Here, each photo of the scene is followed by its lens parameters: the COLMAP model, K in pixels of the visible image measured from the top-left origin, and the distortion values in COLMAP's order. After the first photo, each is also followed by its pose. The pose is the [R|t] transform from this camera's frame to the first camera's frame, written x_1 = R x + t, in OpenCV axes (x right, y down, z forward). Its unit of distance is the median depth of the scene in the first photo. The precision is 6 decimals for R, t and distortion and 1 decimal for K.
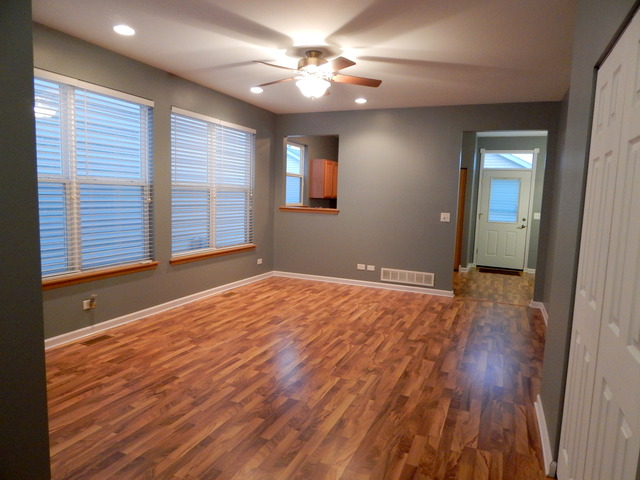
lens RADIAL K [[423.7, 0, 318.8], [0, 423.7, 238.4], [0, 0, 1]] dist [0.033575, -0.023847]
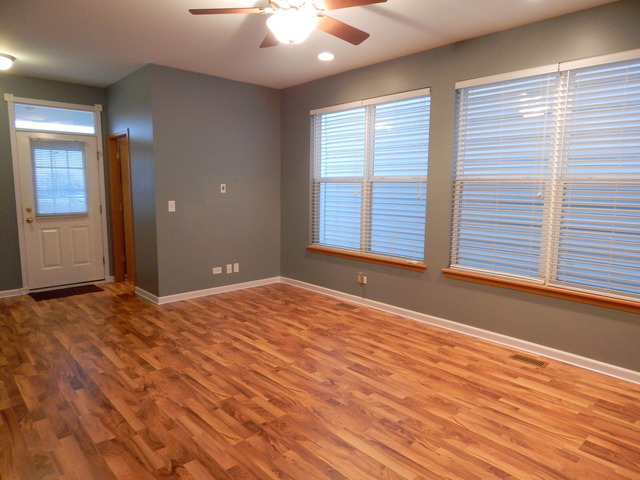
lens RADIAL K [[423.7, 0, 318.8], [0, 423.7, 238.4], [0, 0, 1]] dist [0.033575, -0.023847]
pose [[-0.406967, 0.077438, -0.910155, 0.632869], [-0.110680, 0.984878, 0.133285, -0.115708], [0.906713, 0.154978, -0.392242, 1.377713]]
